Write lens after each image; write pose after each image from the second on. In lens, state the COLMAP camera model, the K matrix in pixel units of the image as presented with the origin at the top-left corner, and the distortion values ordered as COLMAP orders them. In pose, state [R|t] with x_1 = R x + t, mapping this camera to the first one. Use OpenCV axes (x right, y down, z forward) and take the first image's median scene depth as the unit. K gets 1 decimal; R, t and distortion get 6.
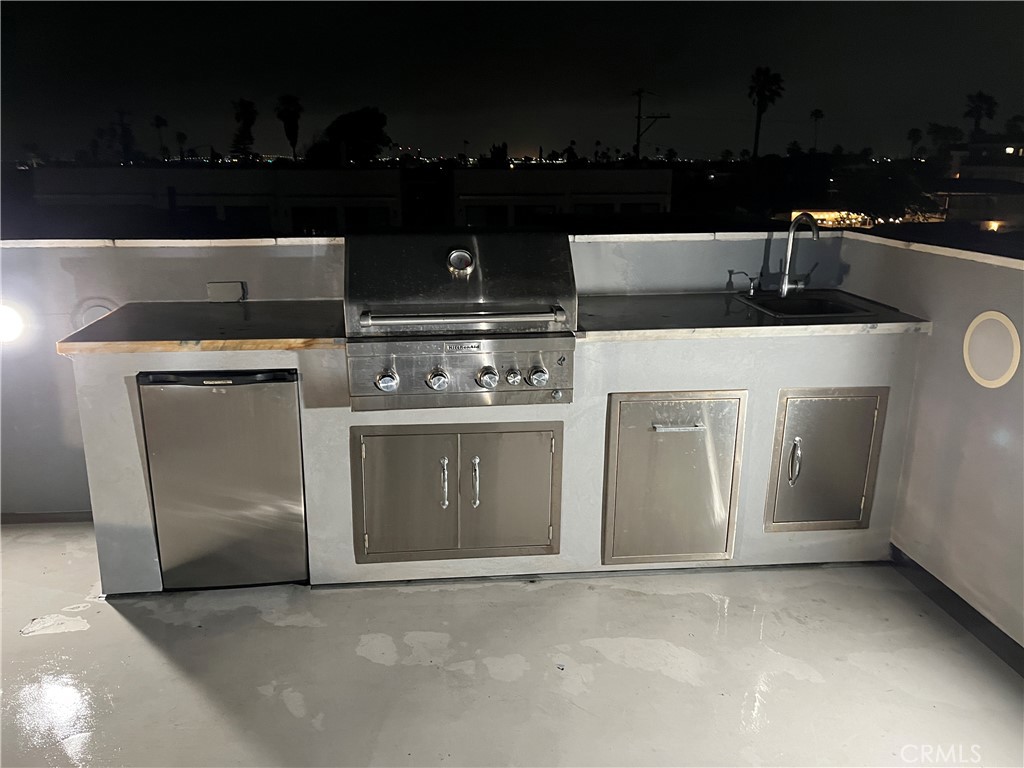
lens RADIAL K [[769.5, 0, 501.9], [0, 769.5, 374.6], [0, 0, 1]] dist [0.065261, -0.070544]
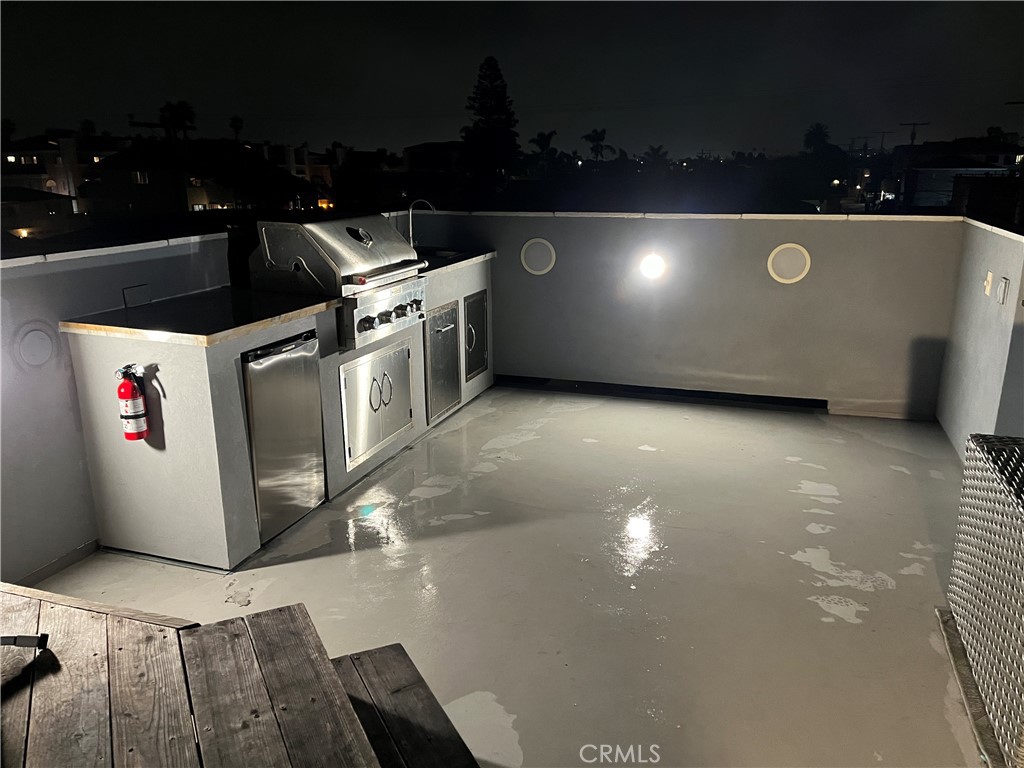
lens RADIAL K [[788.2, 0, 512.0], [0, 788.2, 384.0], [0, 0, 1]] dist [-0.000528, -0.002126]
pose [[0.415621, -0.243995, 0.876200, -1.234976], [0.244465, 0.957864, 0.150775, -0.034563], [-0.876069, 0.151534, 0.457756, 0.117748]]
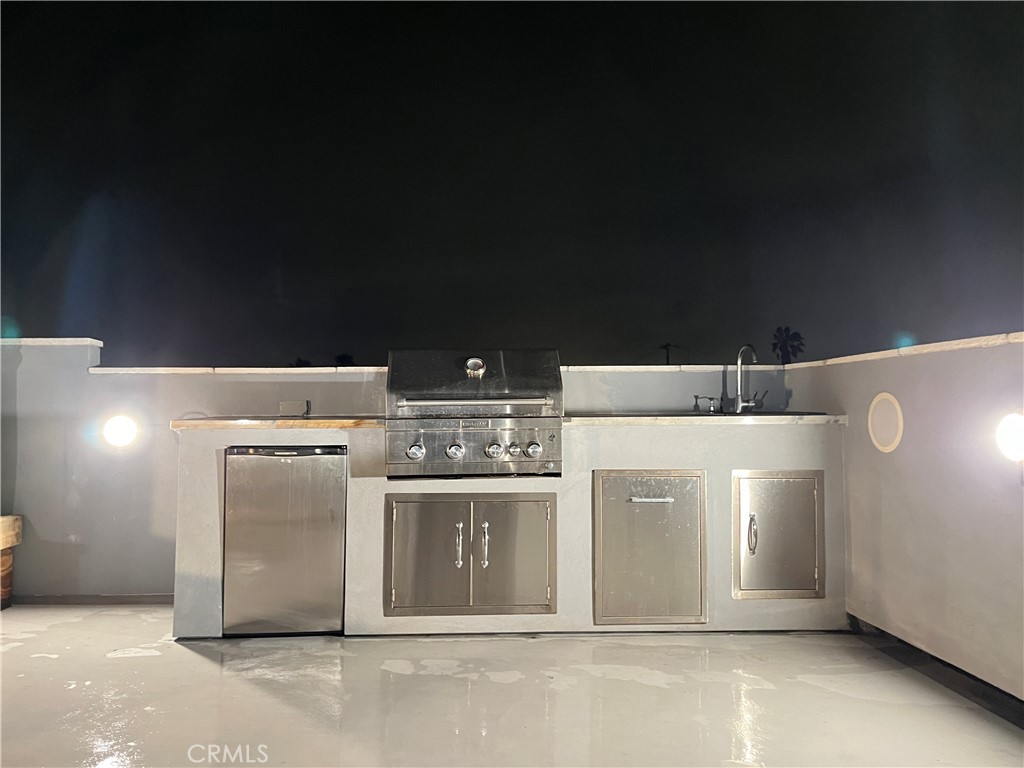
lens RADIAL K [[760.9, 0, 512.0], [0, 760.9, 384.0], [0, 0, 1]] dist [0.075545, -0.092069]
pose [[0.999256, -0.007860, -0.037768, 0.056173], [-0.003877, 0.953605, -0.301036, 0.263026], [0.038382, 0.300958, 0.952865, -0.223345]]
